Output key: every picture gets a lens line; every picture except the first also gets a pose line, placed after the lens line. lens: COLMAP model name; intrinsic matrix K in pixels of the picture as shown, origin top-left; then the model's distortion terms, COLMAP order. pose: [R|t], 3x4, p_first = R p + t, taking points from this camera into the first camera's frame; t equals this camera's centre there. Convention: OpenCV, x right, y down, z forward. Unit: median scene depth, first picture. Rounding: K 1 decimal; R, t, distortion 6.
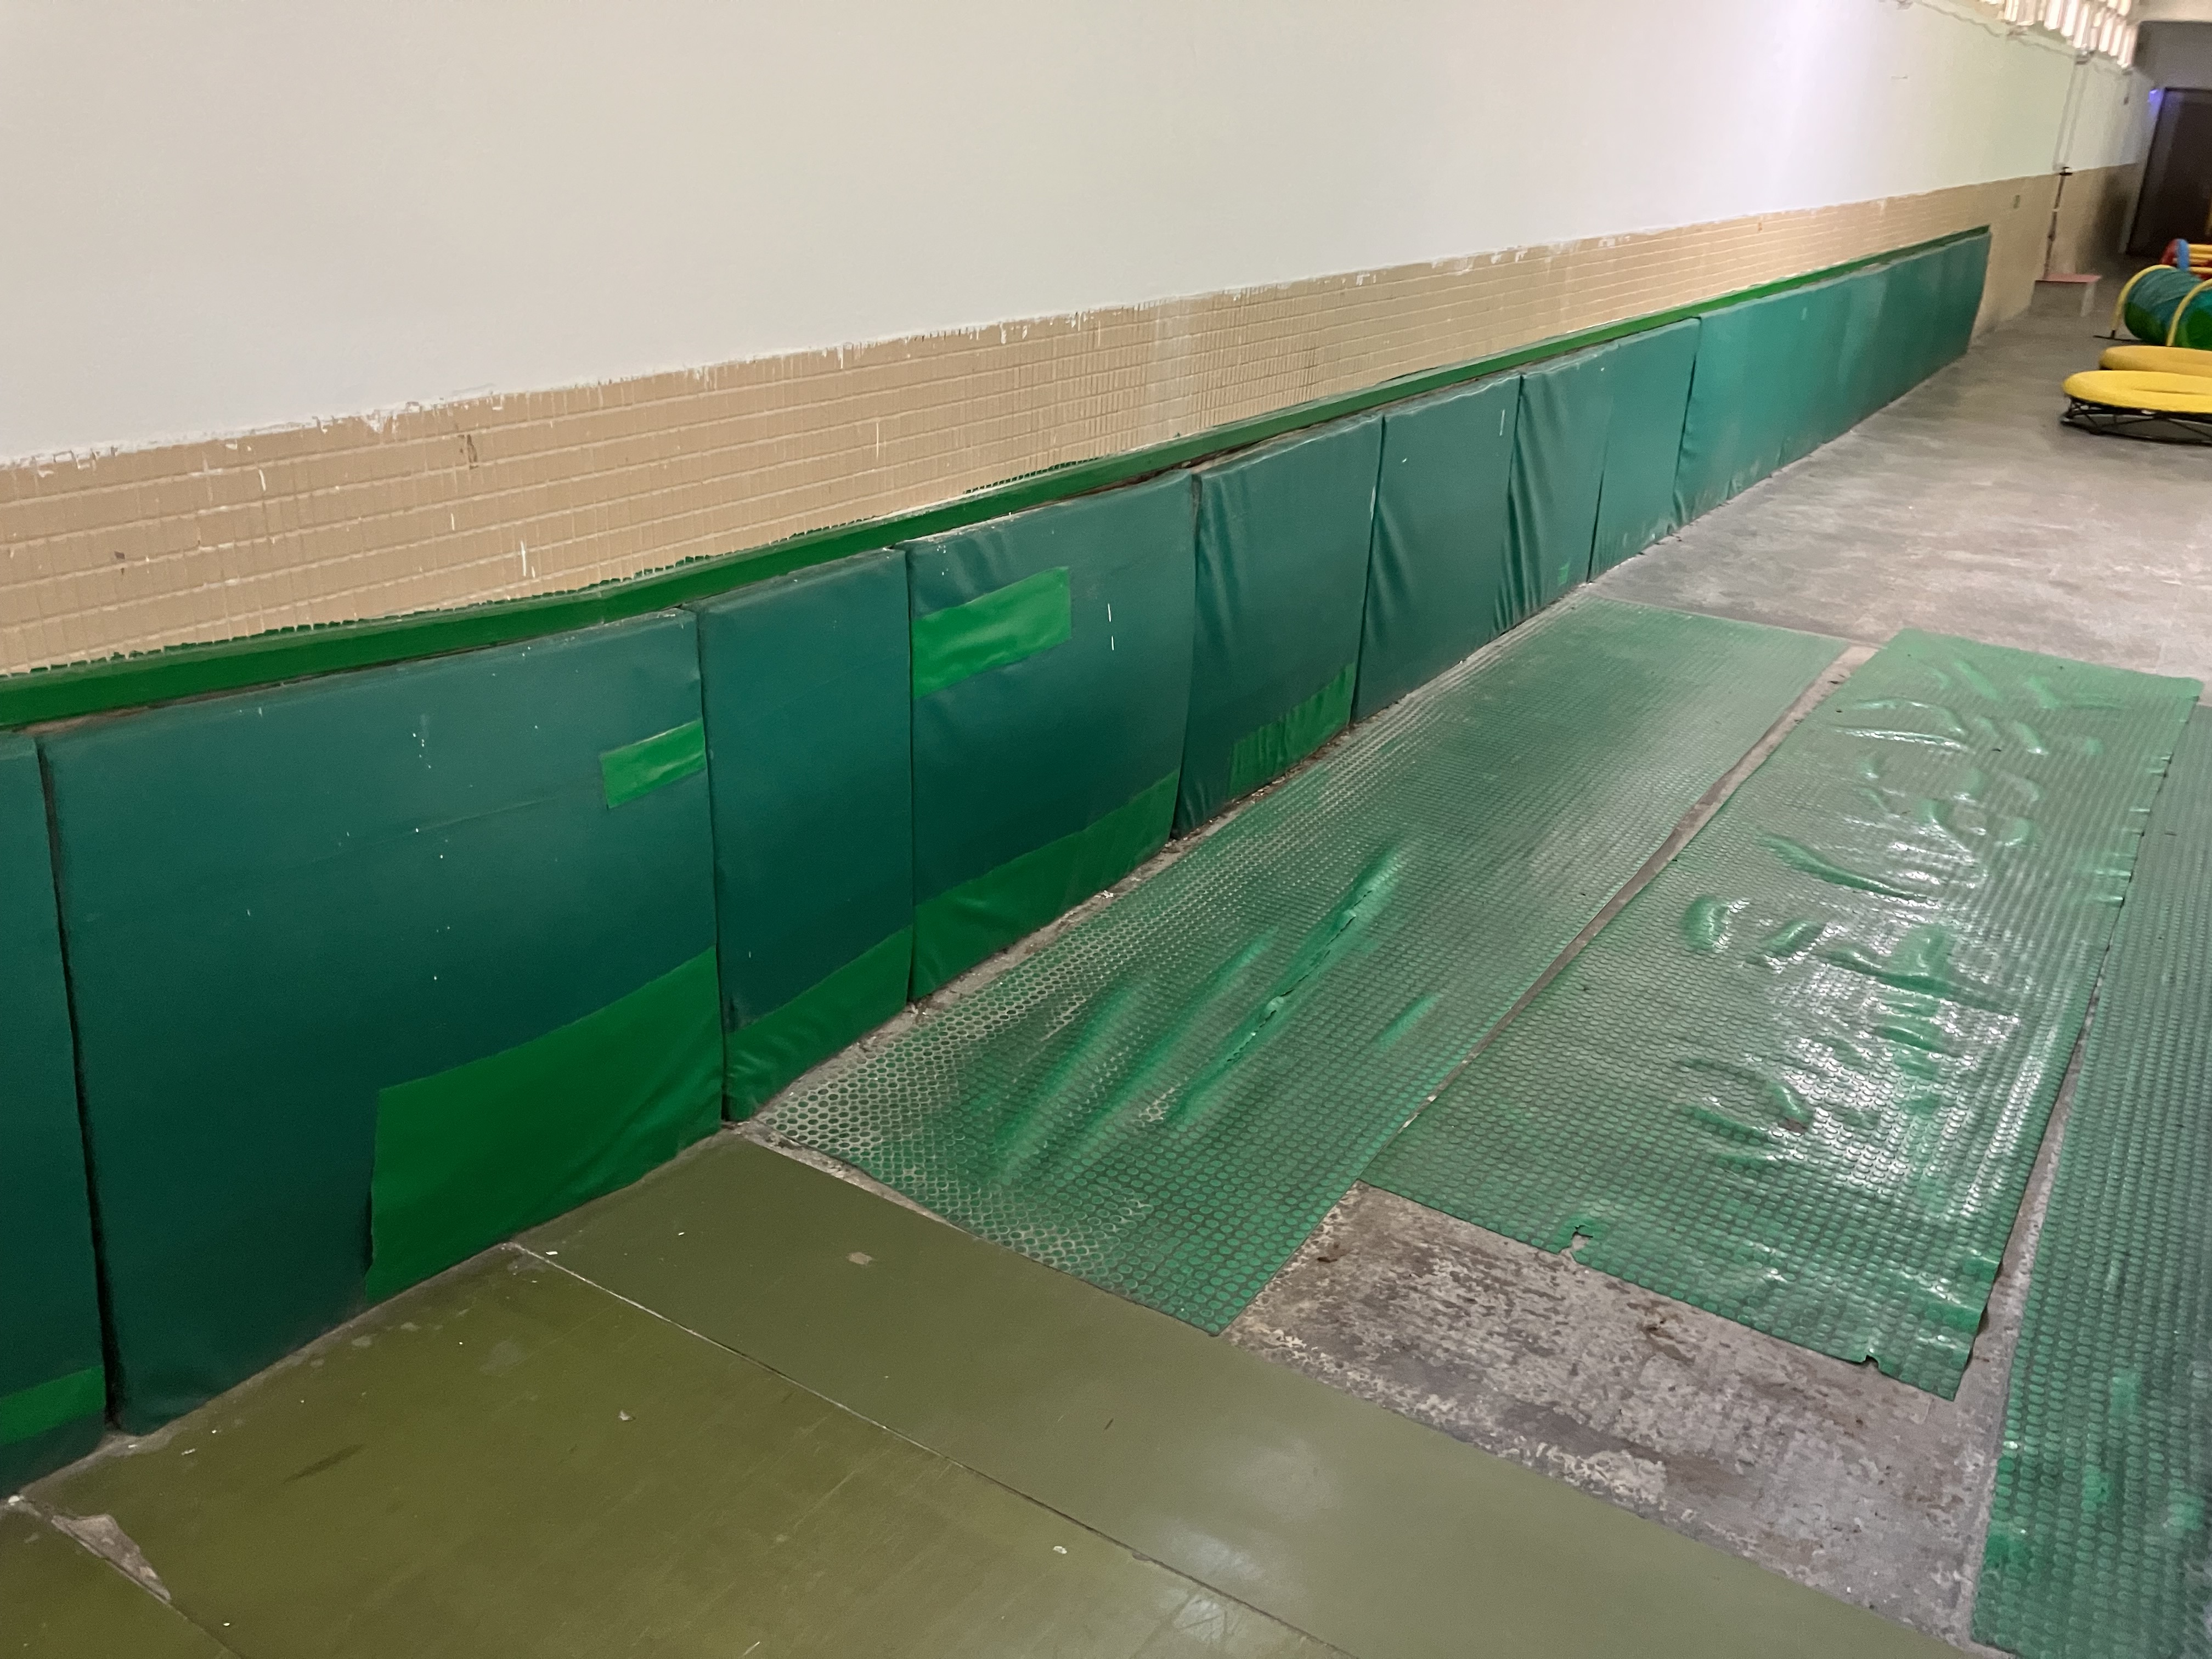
lens RADIAL K [[1806.9, 0, 1094.4], [0, 1806.9, 830.3], [0, 0, 1]] dist [0.028113, -0.022180]
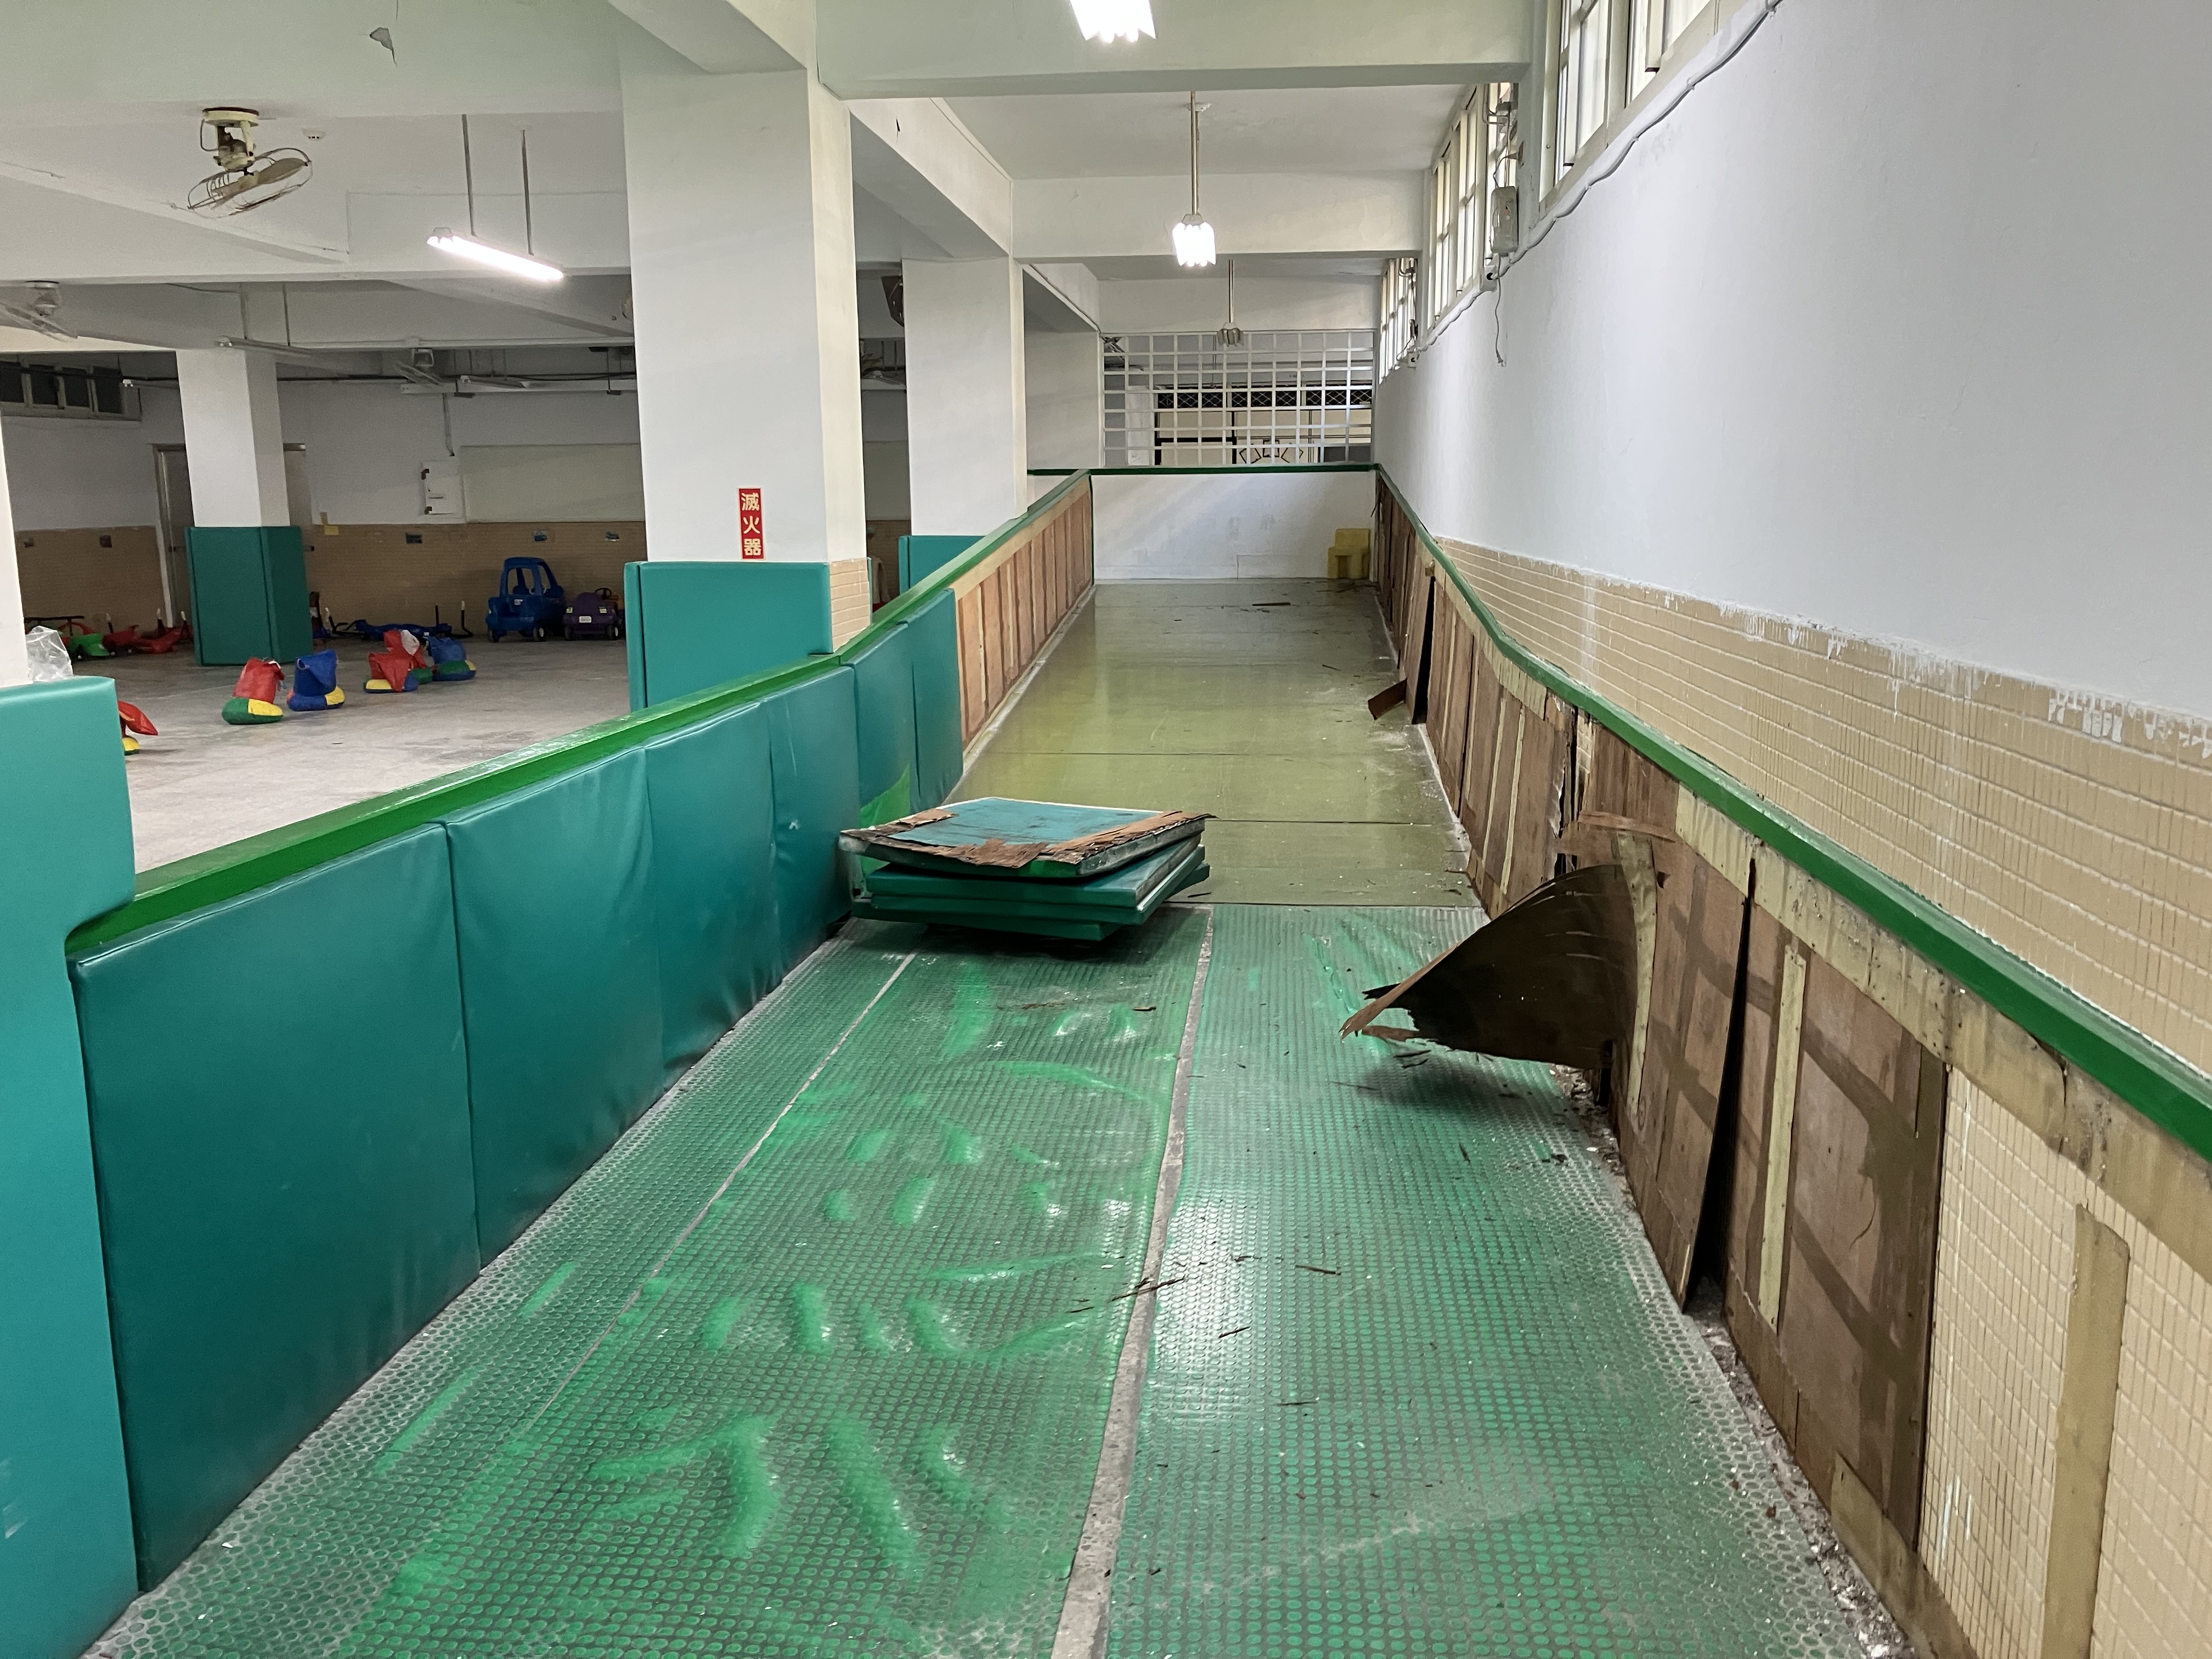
lens RADIAL K [[1806.9, 0, 1106.5], [0, 1806.9, 829.3], [0, 0, 1]] dist [0.028113, -0.022180]
pose [[-0.892383, 0.058693, -0.447446, 1.170218], [-0.186848, 0.854473, 0.484731, -0.888548], [0.410780, 0.516170, -0.751550, 2.457588]]
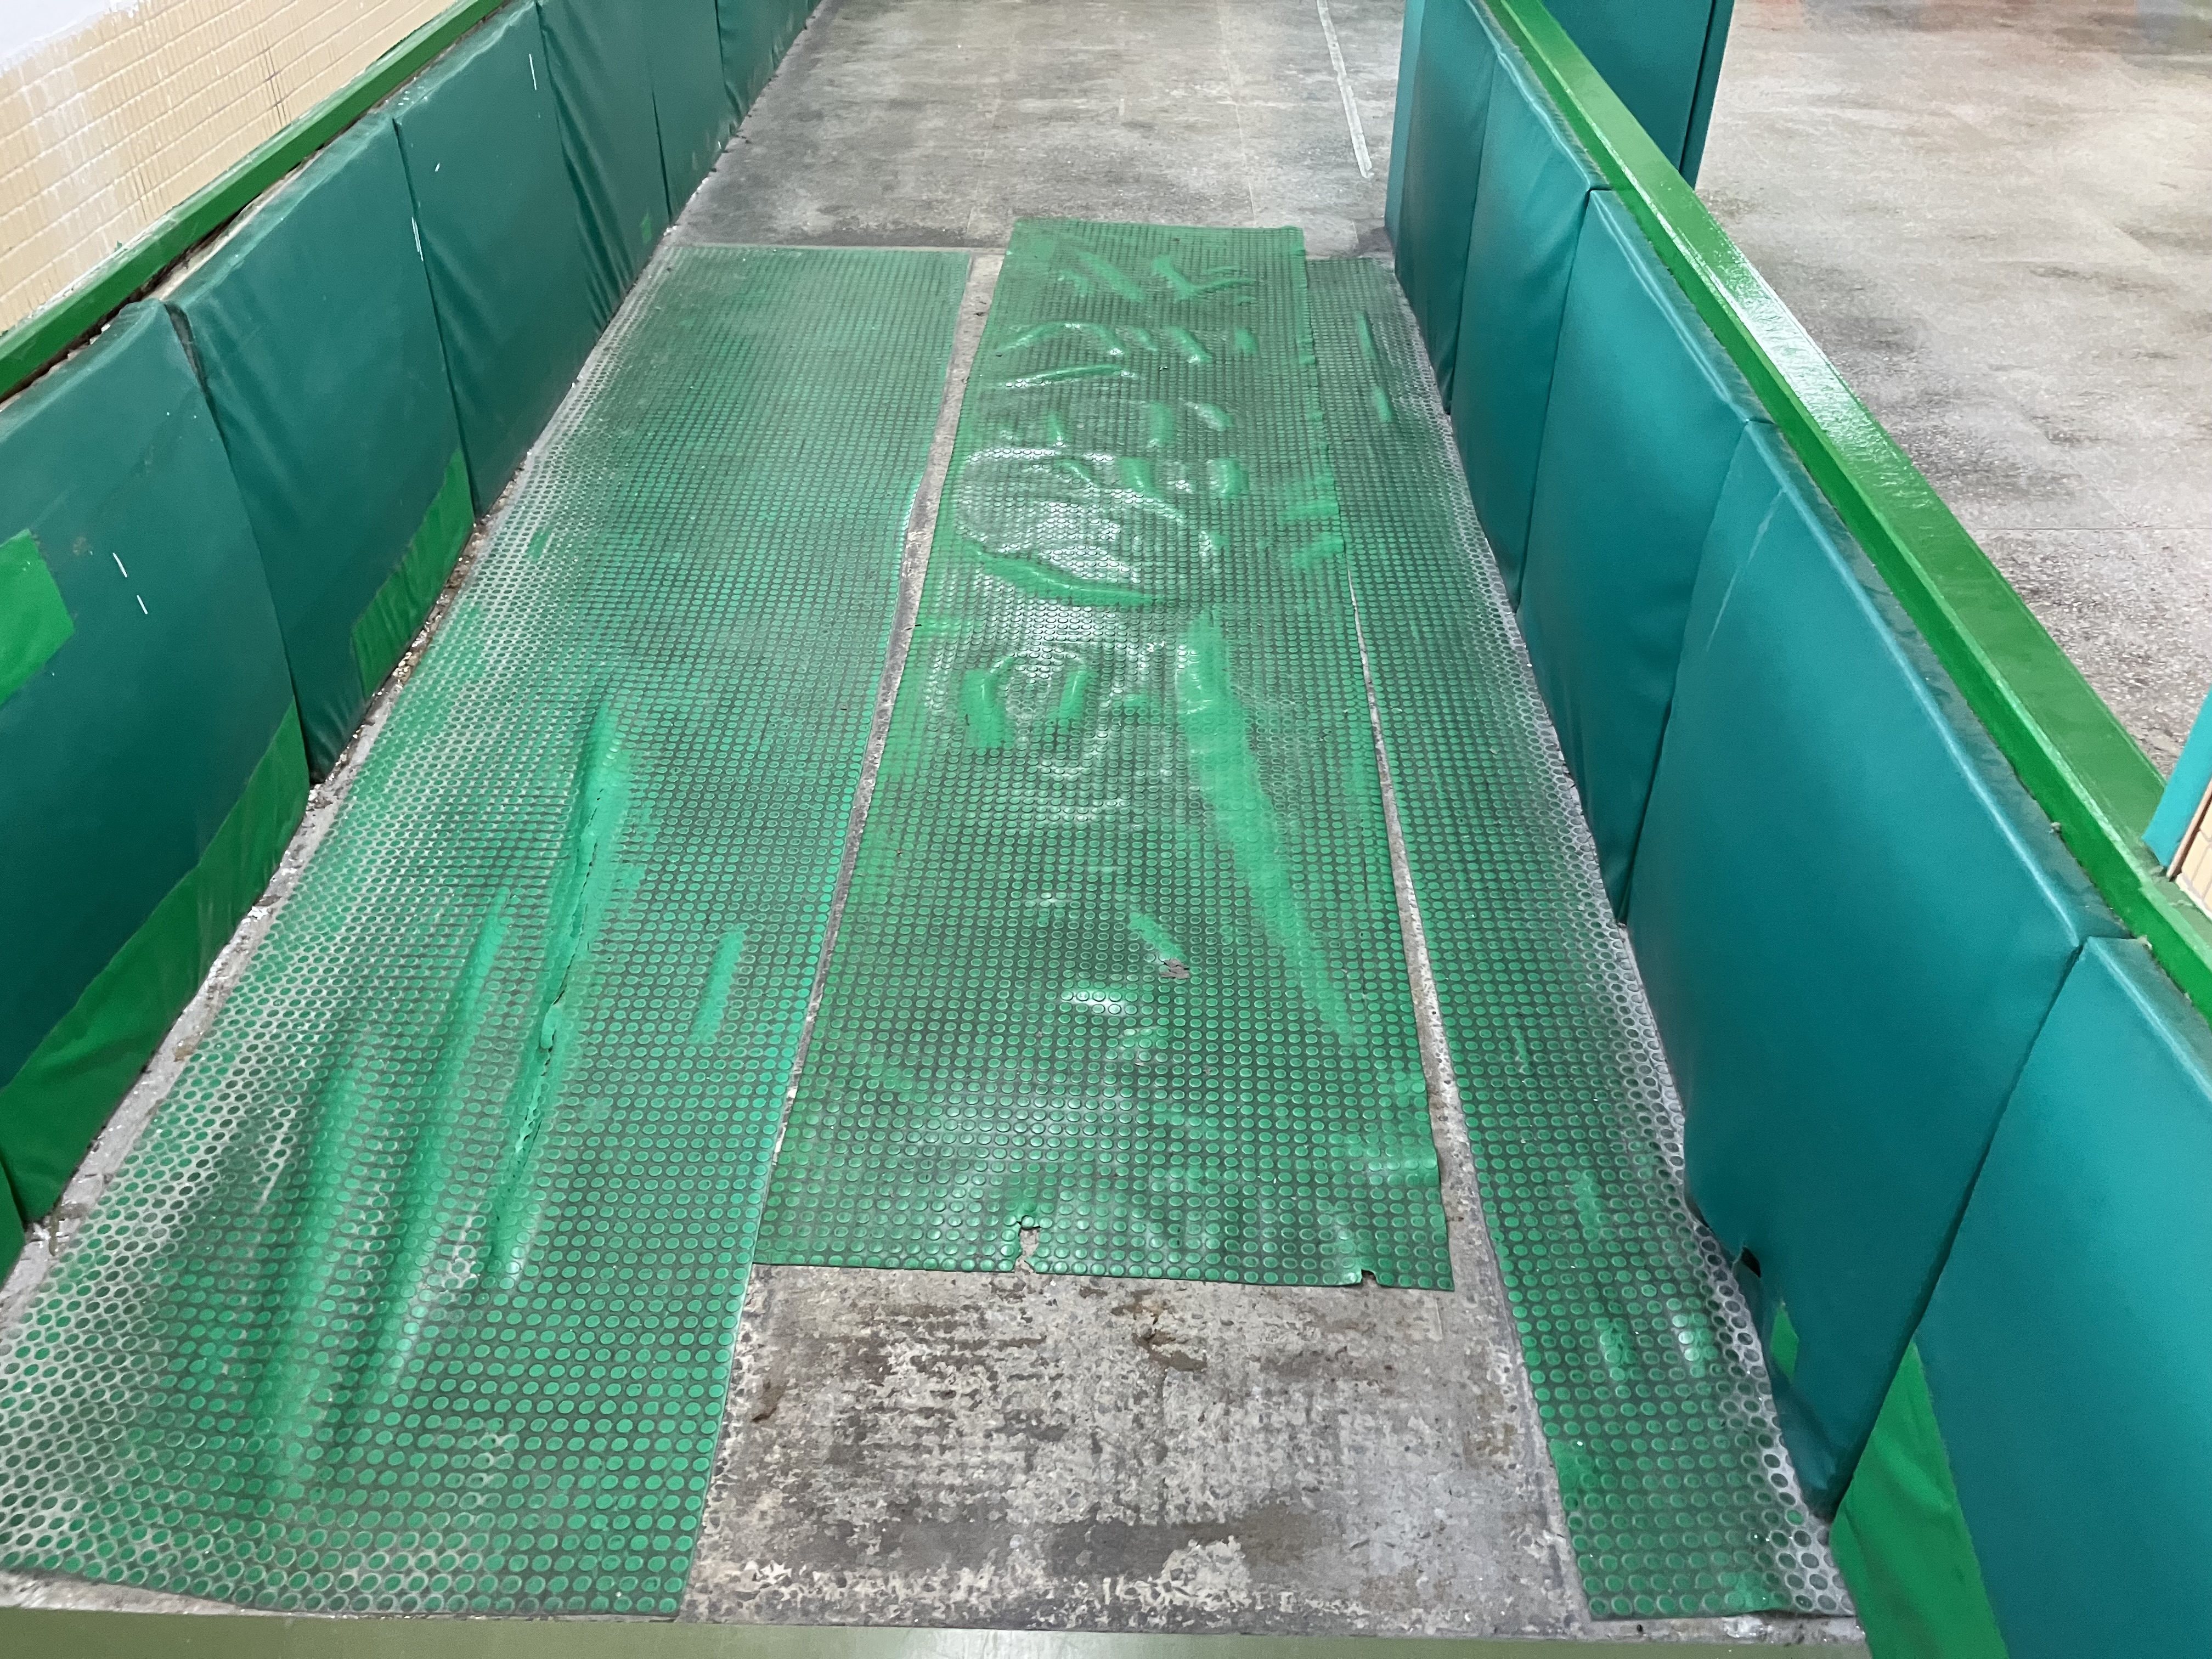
lens RADIAL K [[1806.9, 0, 1092.3], [0, 1806.9, 844.5], [0, 0, 1]] dist [0.028113, -0.022180]
pose [[0.856517, -0.330918, 0.396070, 0.019487], [0.218806, 0.927844, 0.302041, -0.186723], [-0.467442, -0.172040, 0.867121, 0.278383]]
